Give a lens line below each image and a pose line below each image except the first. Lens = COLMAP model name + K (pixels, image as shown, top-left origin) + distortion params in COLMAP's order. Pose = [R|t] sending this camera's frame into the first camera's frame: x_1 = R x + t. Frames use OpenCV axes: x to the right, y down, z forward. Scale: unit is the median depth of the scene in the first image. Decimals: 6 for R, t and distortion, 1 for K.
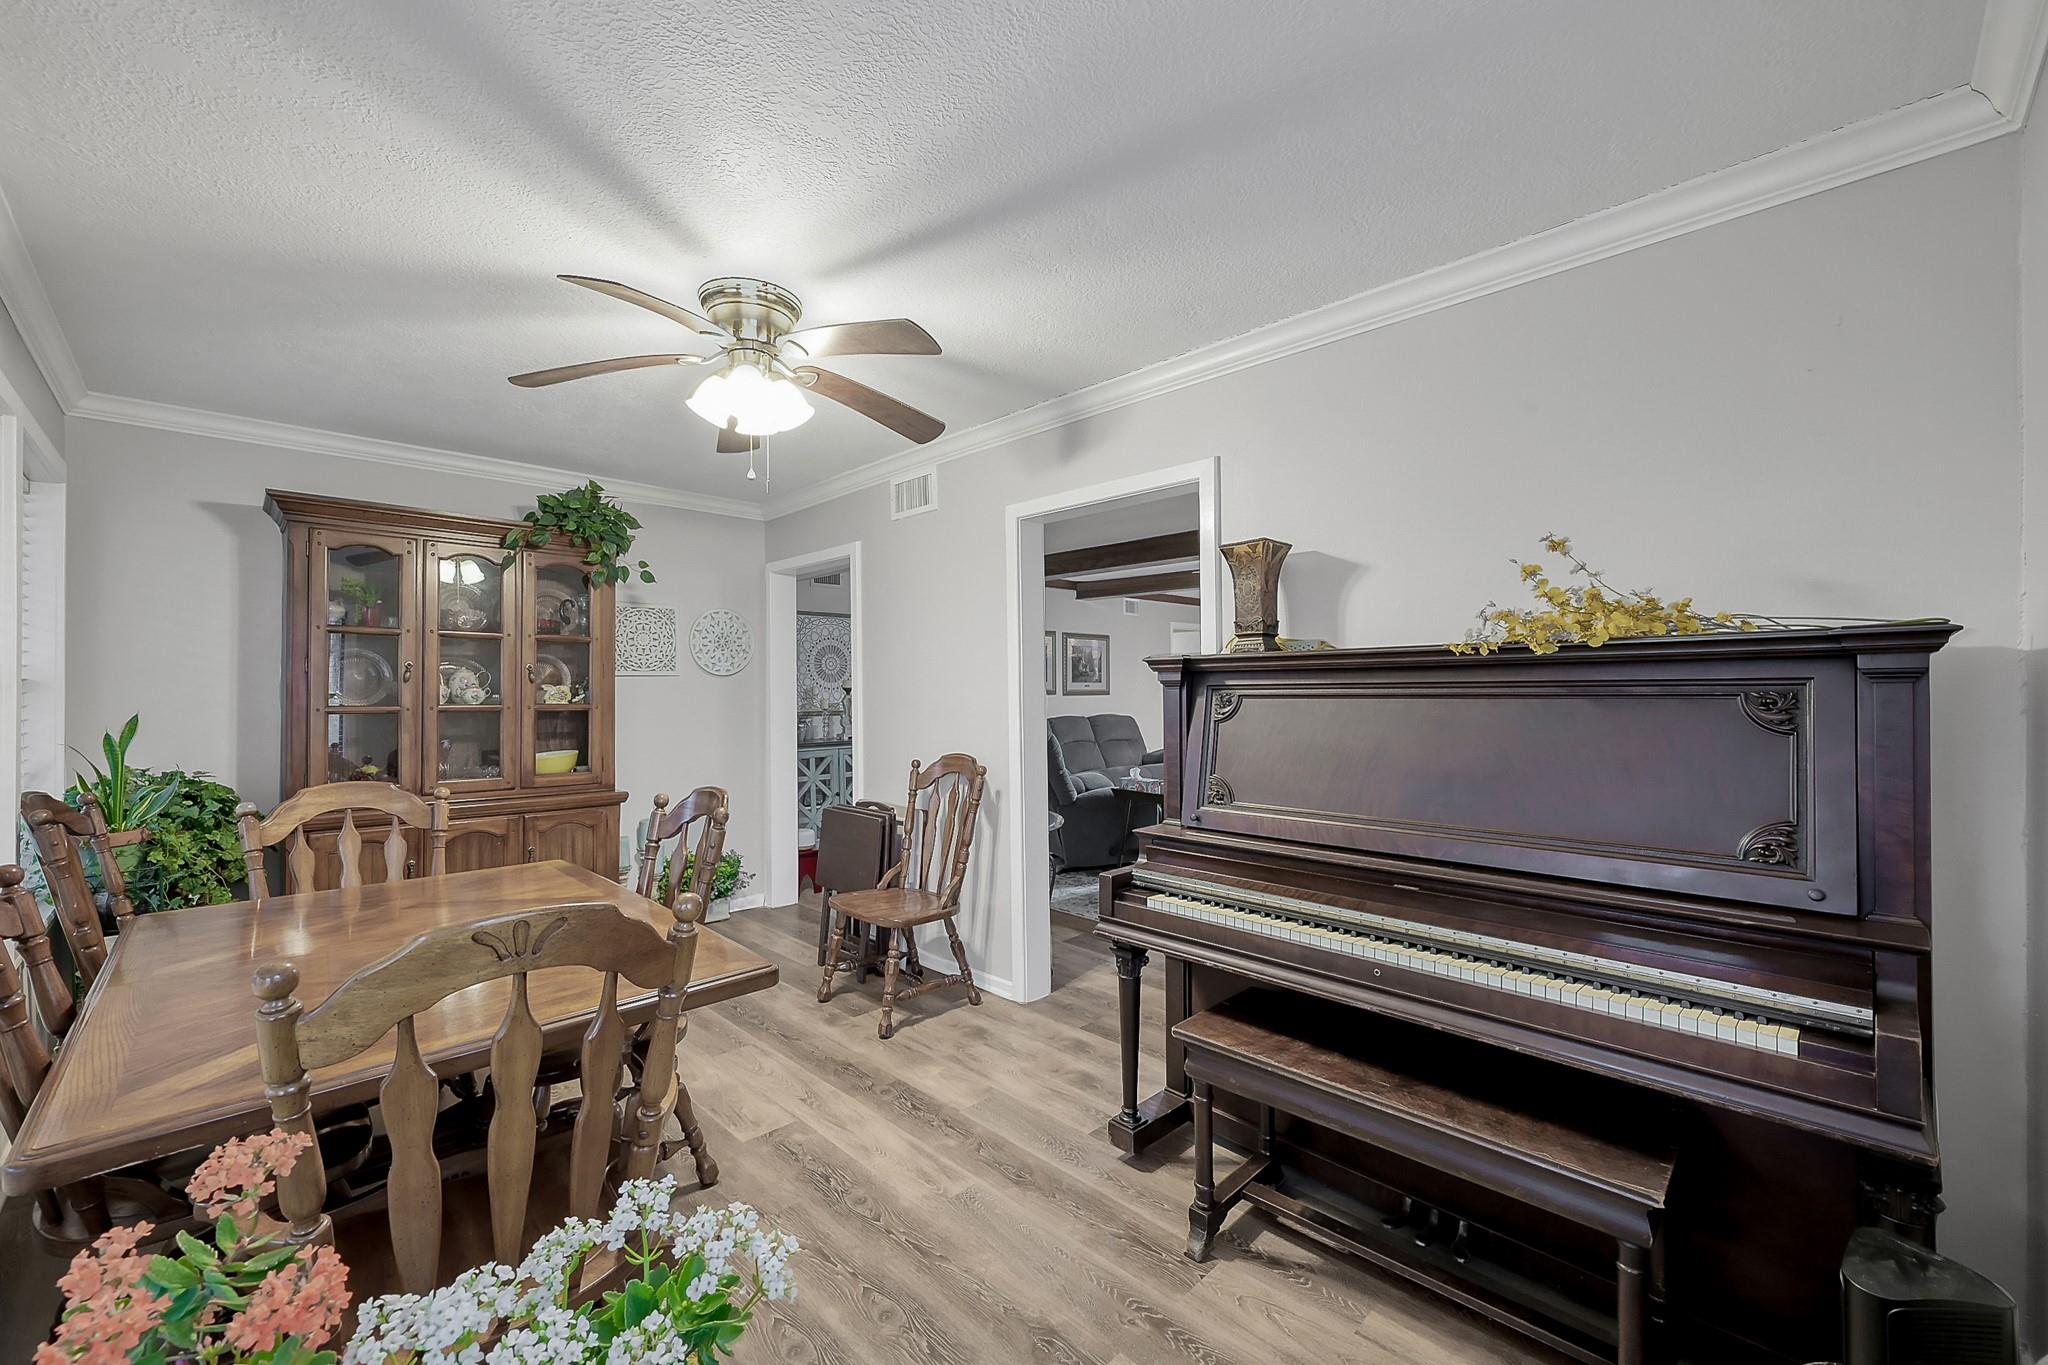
lens RADIAL K [[819.6, 0, 1017.8], [0, 819.6, 674.9], [0, 0, 1]] dist [0.000399, -0.000022]
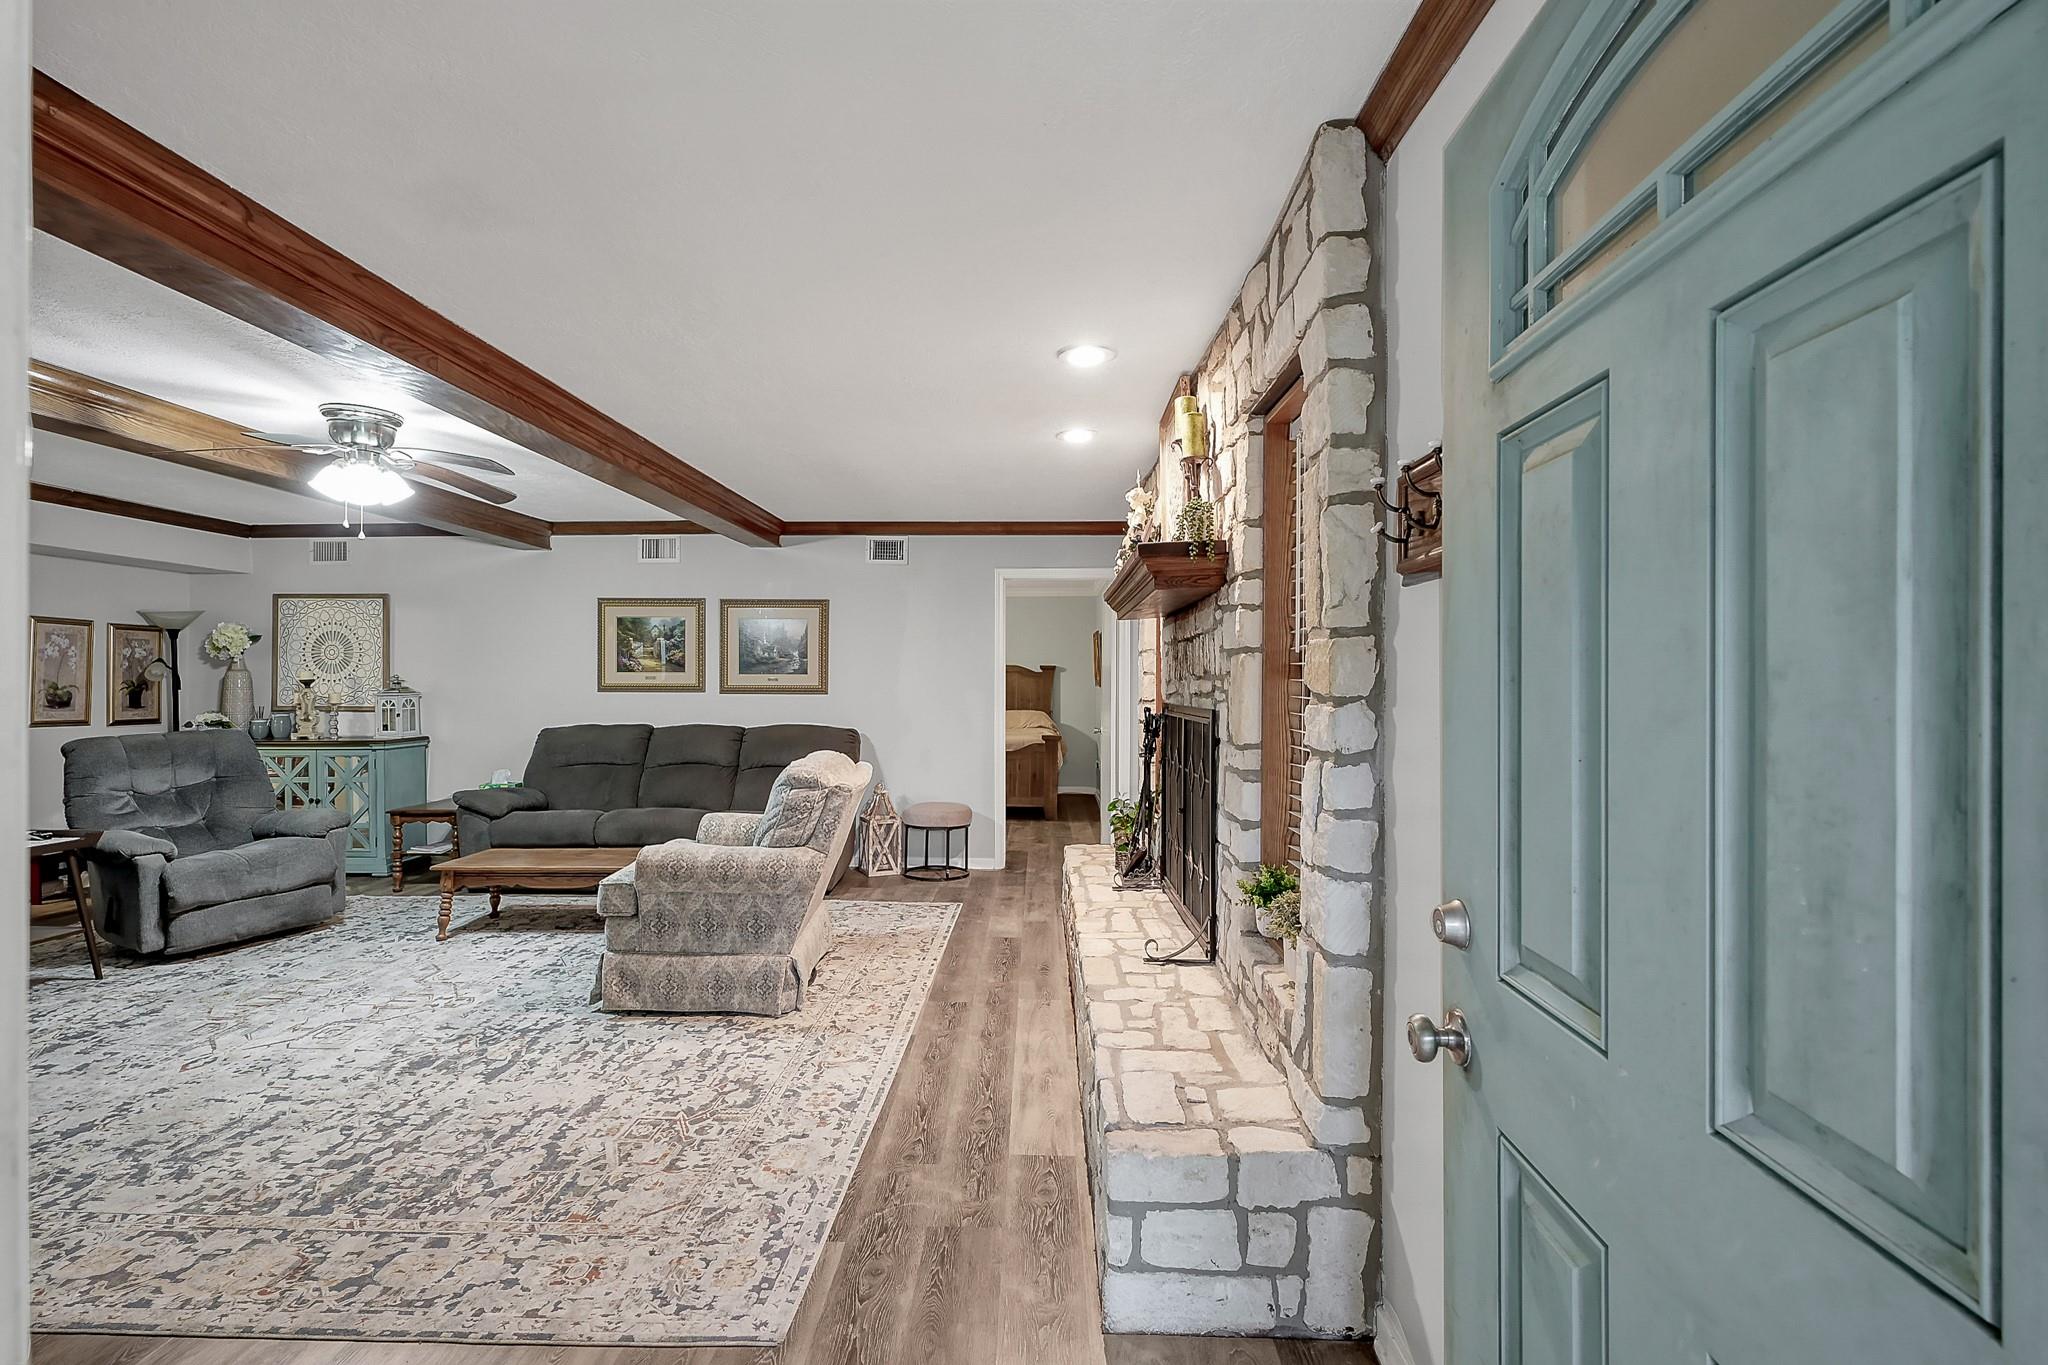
lens RADIAL K [[904.3, 0, 1024.0], [0, 904.3, 682.5], [0, 0, 1]] dist [-0.000951, 0.000050]
pose [[0.695903, 0.010689, -0.718056, 0.986025], [0.004855, 0.999796, 0.019588, 0.003686], [0.718119, -0.017117, 0.695710, 0.856883]]
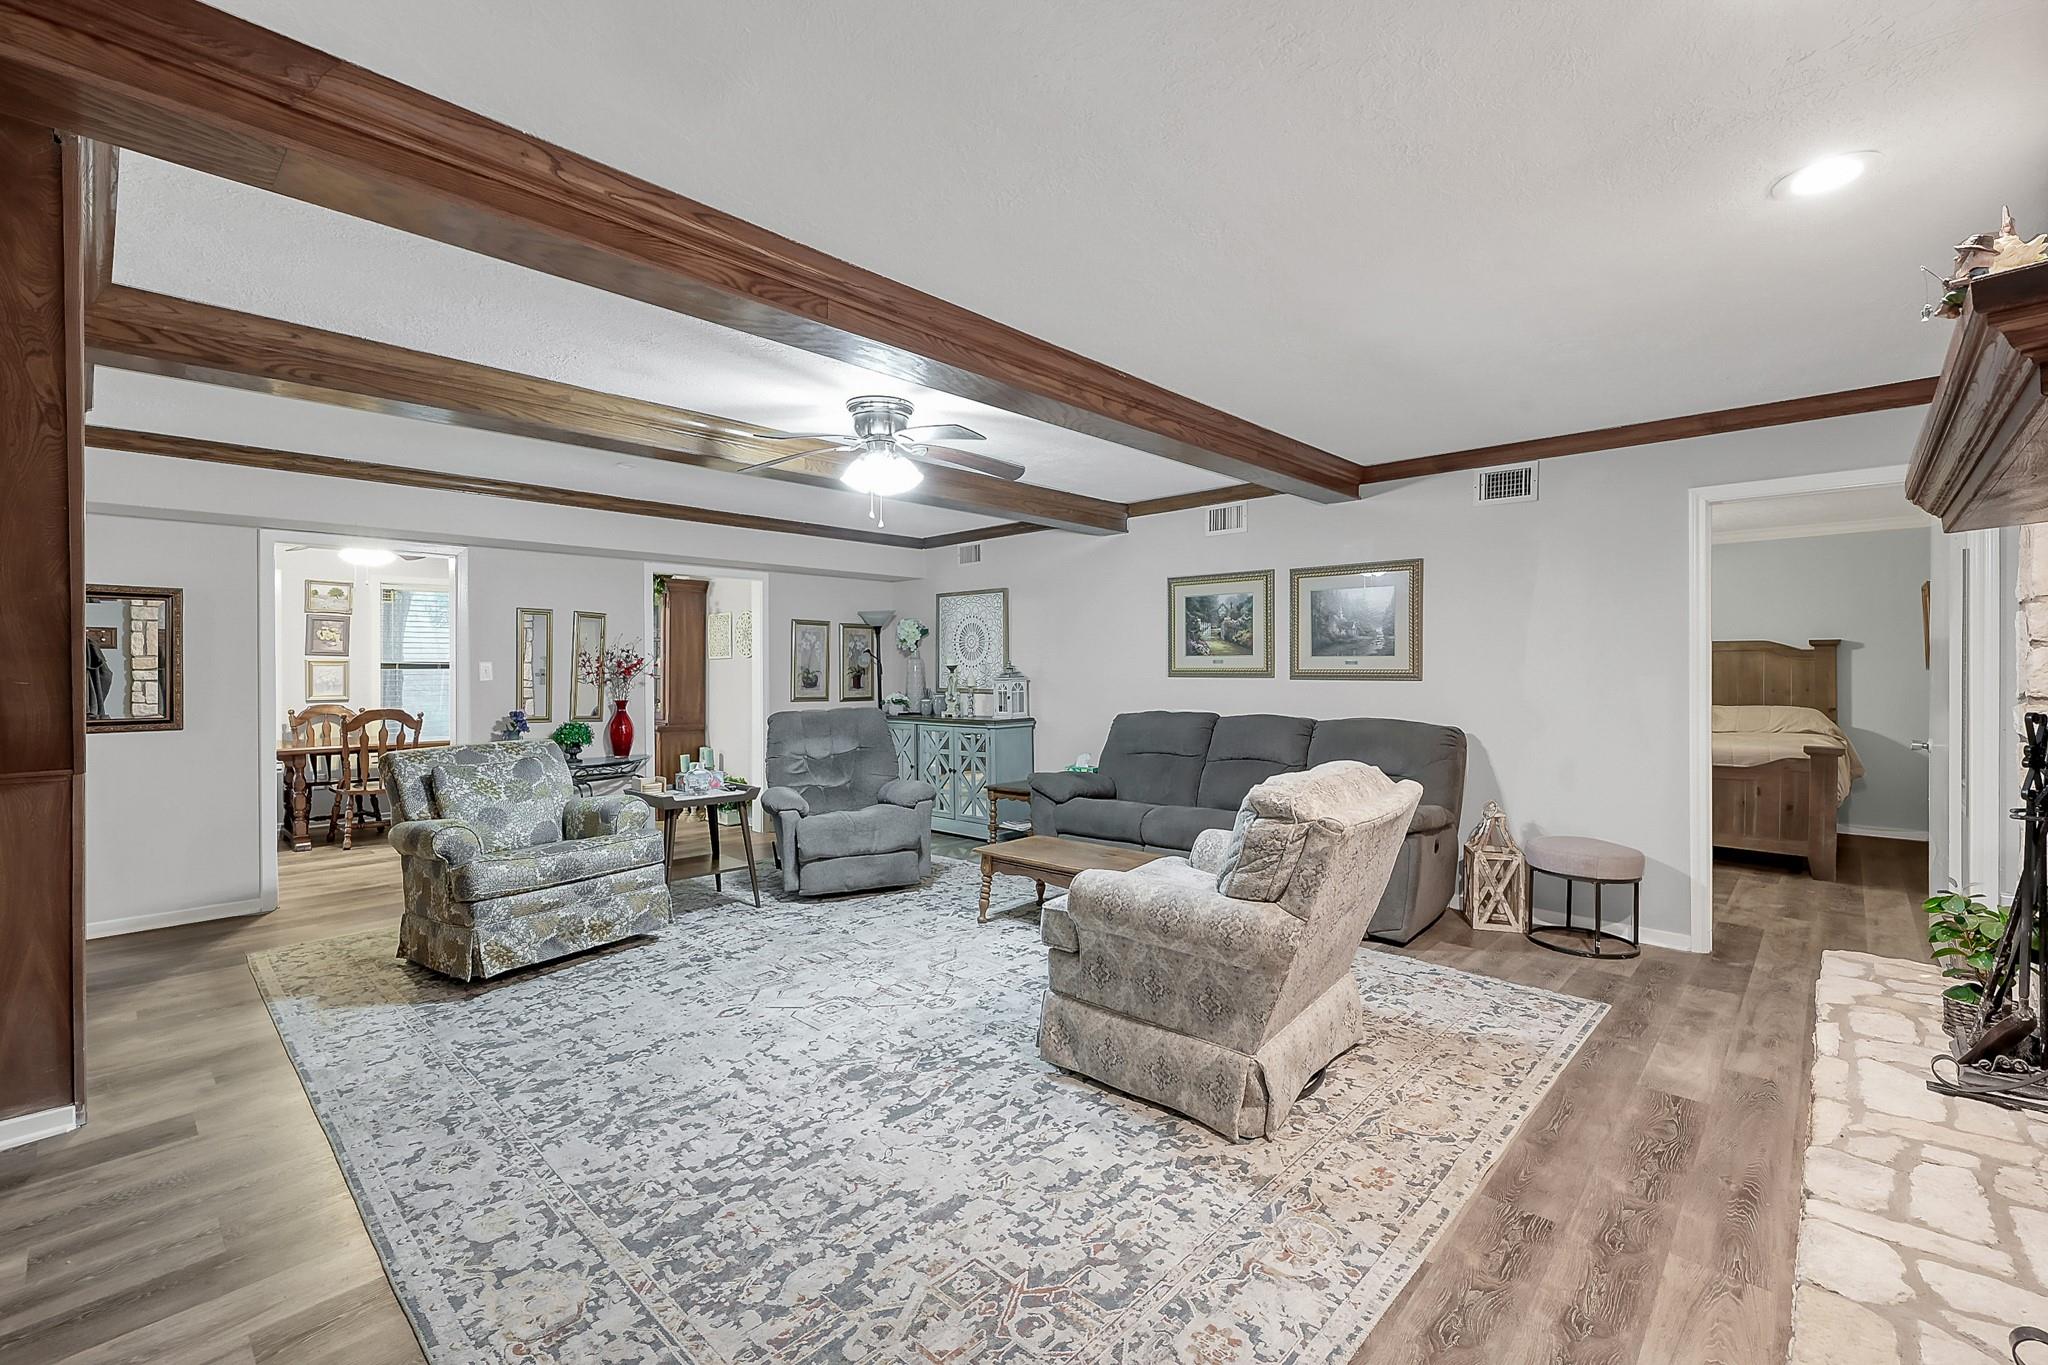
lens RADIAL K [[886.0, 0, 1019.7], [0, 886.0, 670.4], [0, 0, 1]] dist [-0.001047, 0.000477]
pose [[0.038575, 0.011727, -0.999187, 0.868148], [0.020298, 0.999716, 0.012517, 0.009418], [0.999050, -0.020764, 0.038326, 1.015844]]
